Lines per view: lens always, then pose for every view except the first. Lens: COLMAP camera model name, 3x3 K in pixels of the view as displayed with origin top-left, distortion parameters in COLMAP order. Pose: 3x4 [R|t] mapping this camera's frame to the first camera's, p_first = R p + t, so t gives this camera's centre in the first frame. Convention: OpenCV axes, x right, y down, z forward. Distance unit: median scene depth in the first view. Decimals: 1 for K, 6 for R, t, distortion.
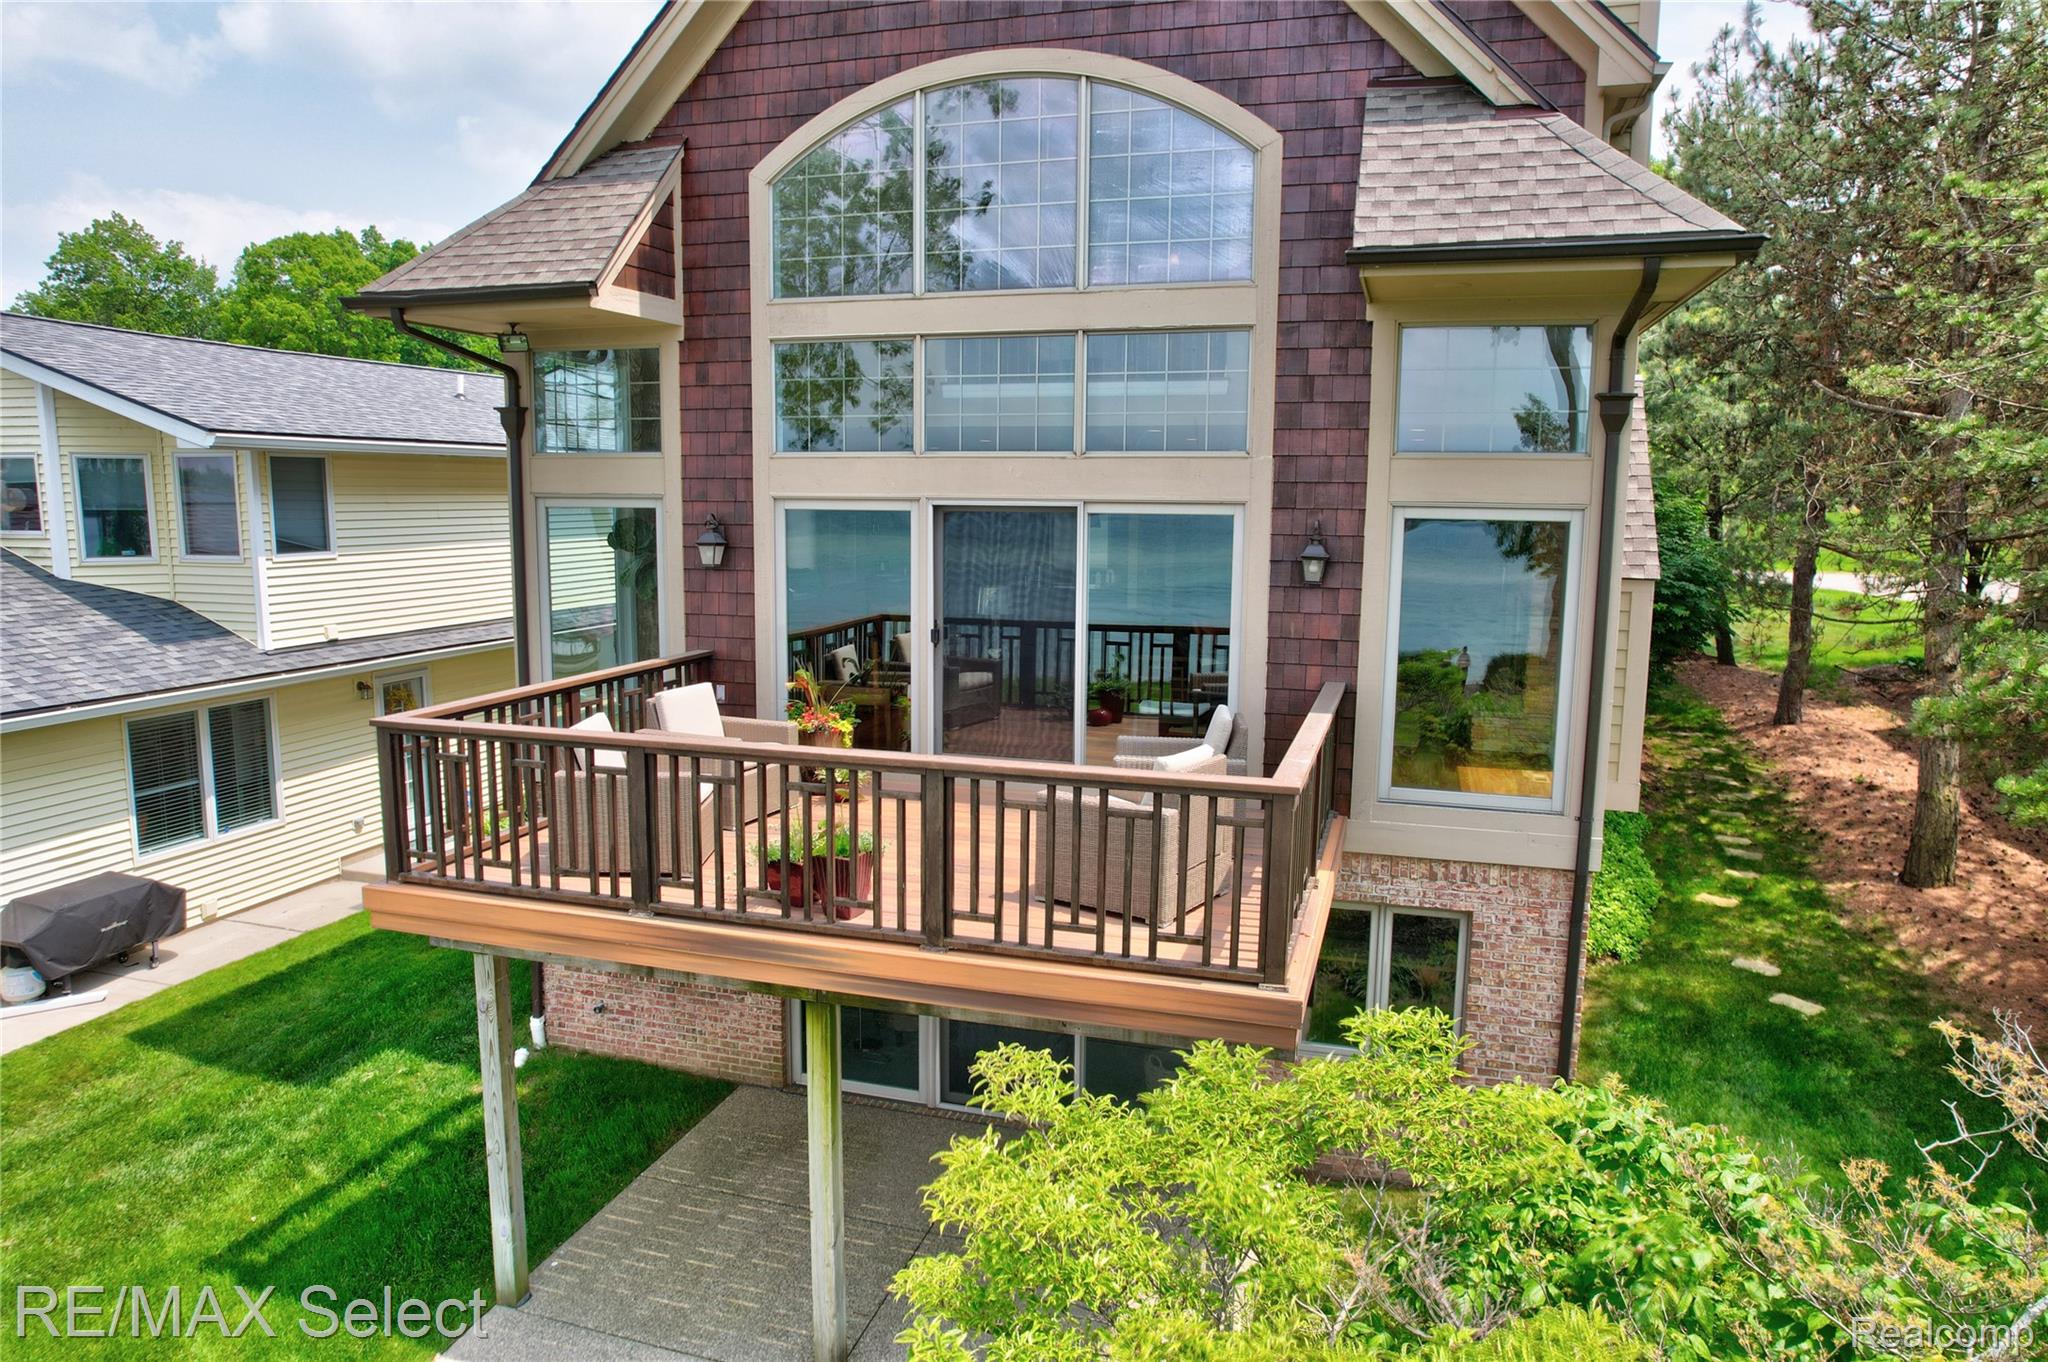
lens RADIAL K [[1308.3, 0, 1024.0], [0, 1308.3, 681.0], [0, 0, 1]] dist [-0.078605, 0.070588]
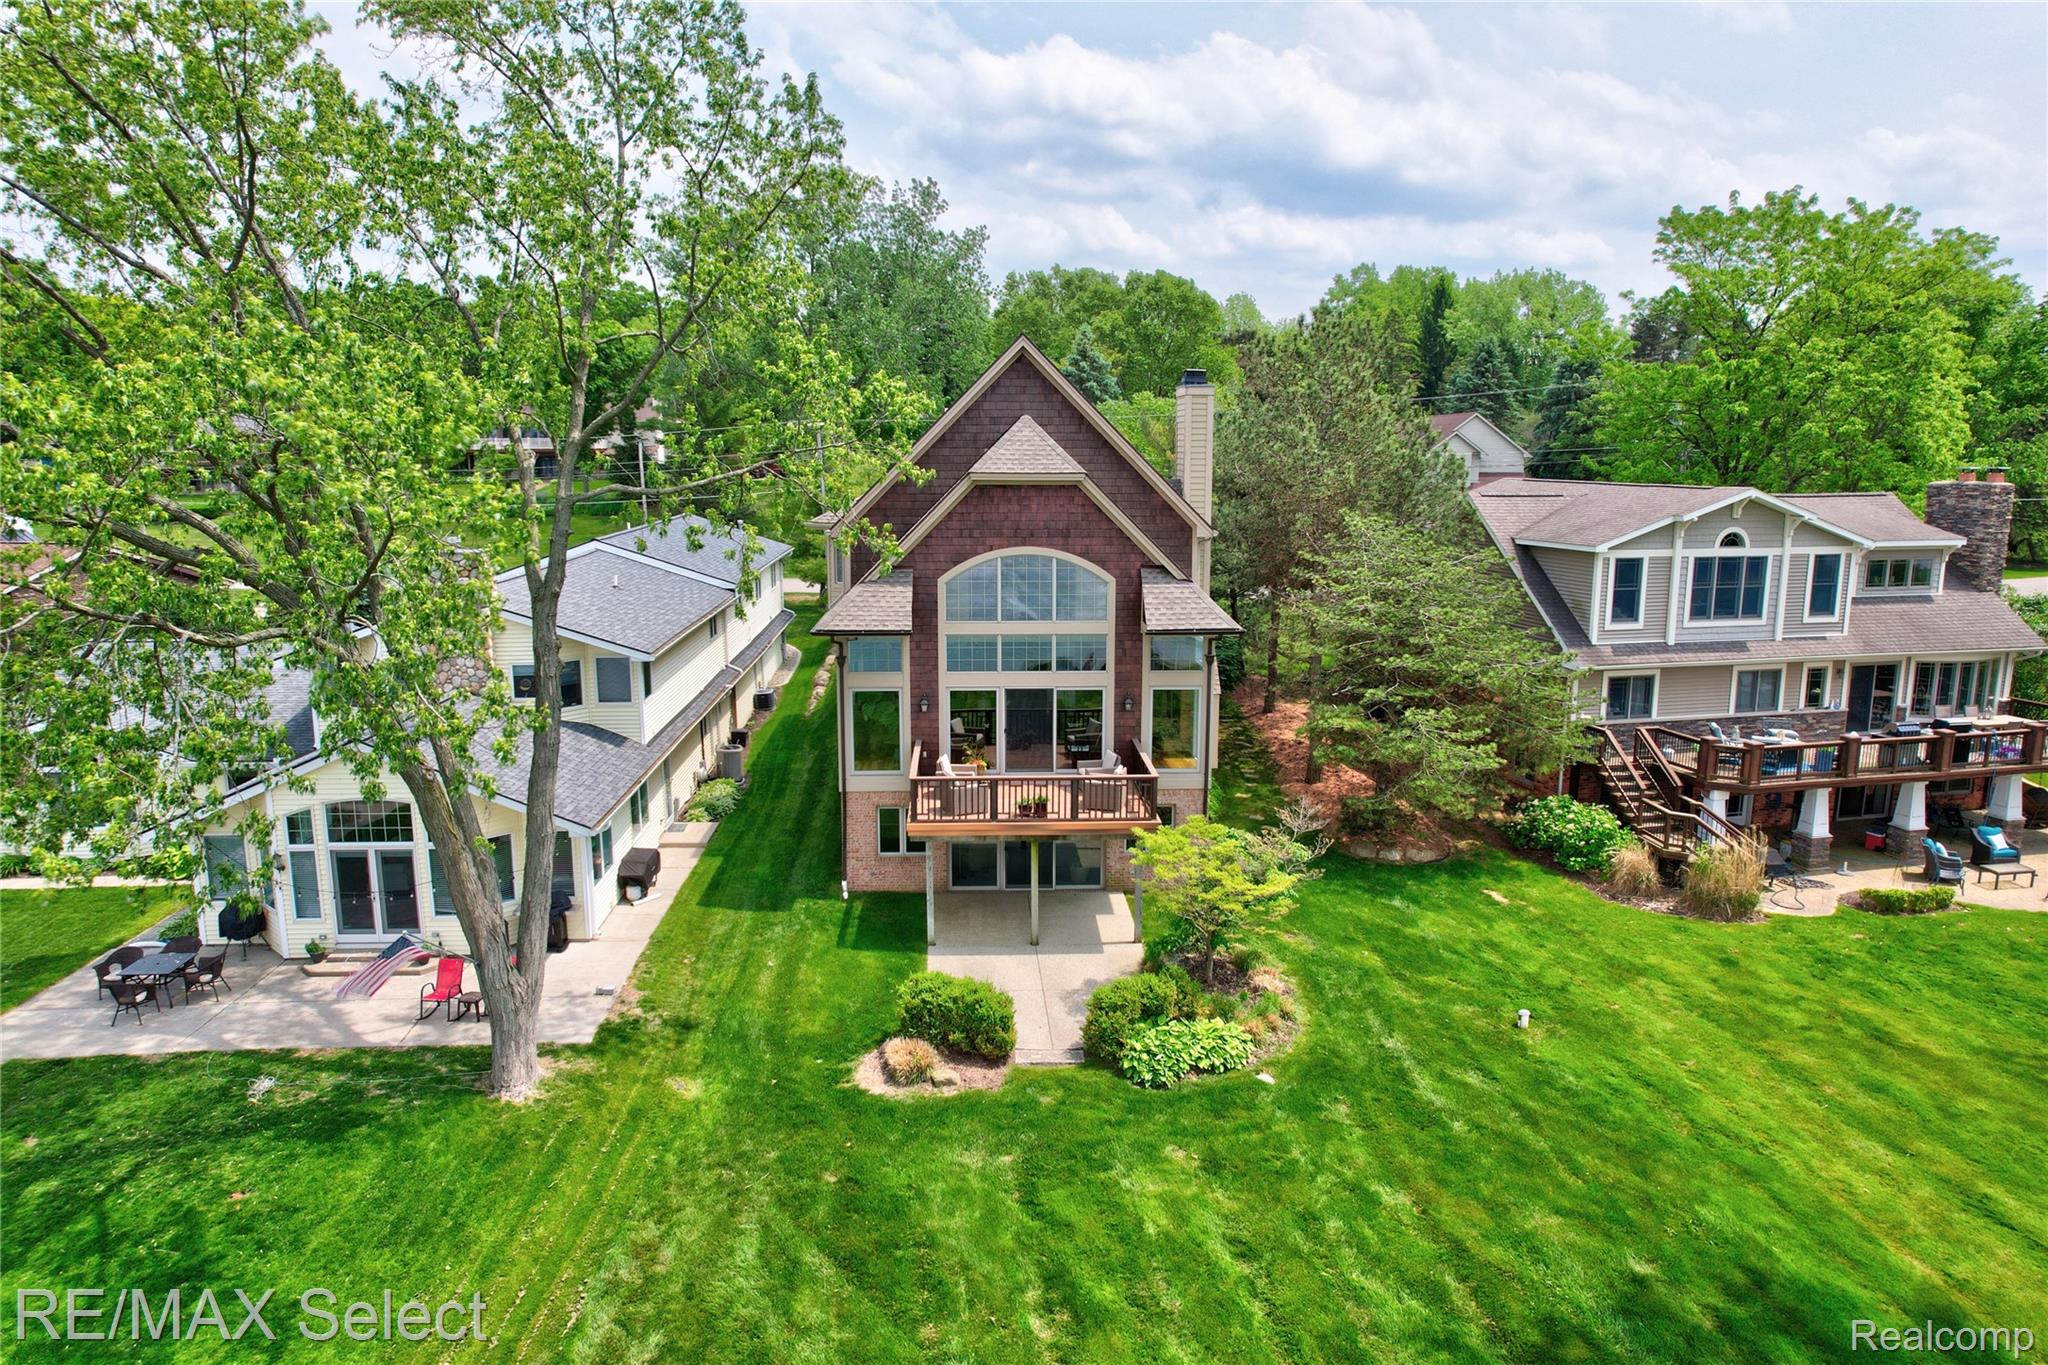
lens RADIAL K [[1309.0, 0, 1021.5], [0, 1309.0, 664.2], [0, 0, 1]] dist [-0.050733, -0.001858]
pose [[0.944458, -0.061901, 0.322748, -0.997138], [0.053664, 0.997967, 0.034368, -0.289985], [-0.324220, -0.015139, 0.945861, -1.869108]]
